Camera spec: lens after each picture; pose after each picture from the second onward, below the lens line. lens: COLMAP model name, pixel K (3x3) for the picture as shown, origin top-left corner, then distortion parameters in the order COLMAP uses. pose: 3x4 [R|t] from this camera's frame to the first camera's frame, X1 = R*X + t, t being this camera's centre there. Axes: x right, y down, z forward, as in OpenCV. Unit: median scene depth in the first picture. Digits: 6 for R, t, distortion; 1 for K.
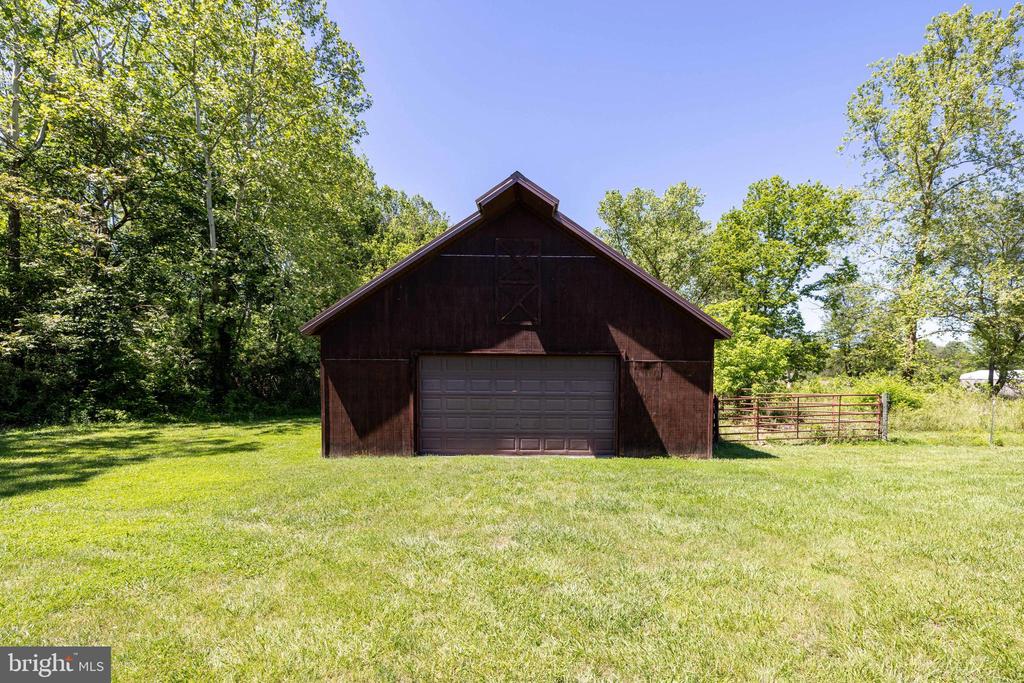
lens RADIAL K [[448.8, 0, 512.1], [0, 448.8, 380.8], [0, 0, 1]] dist [0.000990, 0.000080]
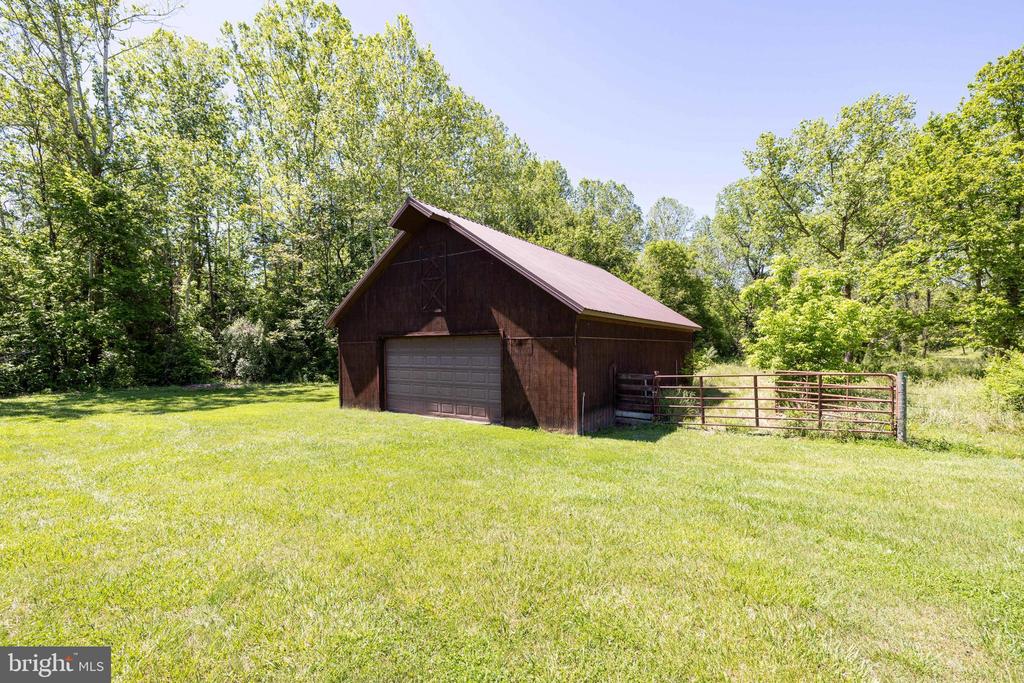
lens RADIAL K [[441.6, 0, 512.0], [0, 441.6, 341.5], [0, 0, 1]] dist [0.000418, 0.000074]
pose [[0.812772, -0.023285, -0.582117, 0.901136], [0.004859, 0.999437, -0.033194, -0.000897], [0.582562, 0.024151, 0.812427, 0.121018]]
